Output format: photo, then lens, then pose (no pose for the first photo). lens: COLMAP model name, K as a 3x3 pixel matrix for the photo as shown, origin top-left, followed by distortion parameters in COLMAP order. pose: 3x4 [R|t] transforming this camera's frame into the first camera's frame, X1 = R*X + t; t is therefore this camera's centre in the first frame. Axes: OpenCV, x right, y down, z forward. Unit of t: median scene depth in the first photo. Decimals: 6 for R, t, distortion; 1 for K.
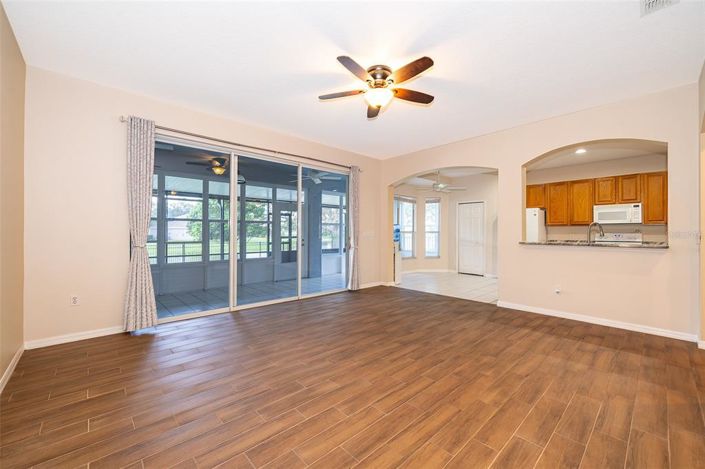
lens RADIAL K [[286.0, 0, 351.3], [0, 286.0, 234.9], [0, 0, 1]] dist [0.000587, 0.000820]
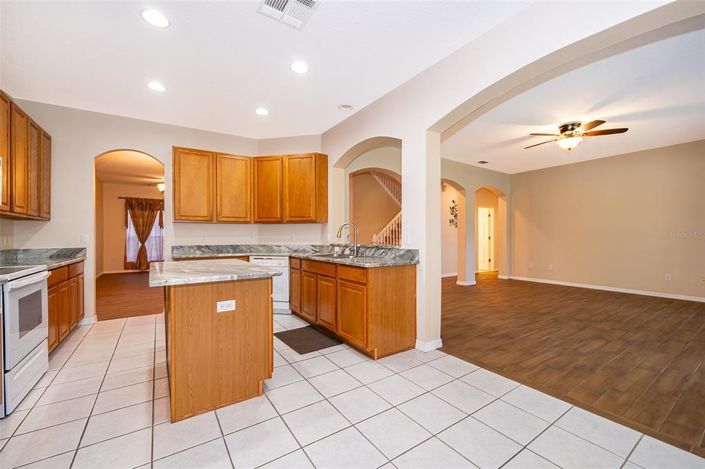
lens RADIAL K [[286.0, 0, 348.4], [0, 286.0, 233.8], [0, 0, 1]] dist [0.000587, 0.000820]
pose [[-0.986354, -0.005595, 0.164544, 0.983703], [-0.005255, 0.999983, 0.002499, -0.010215], [-0.164555, 0.001600, -0.986367, 2.671555]]
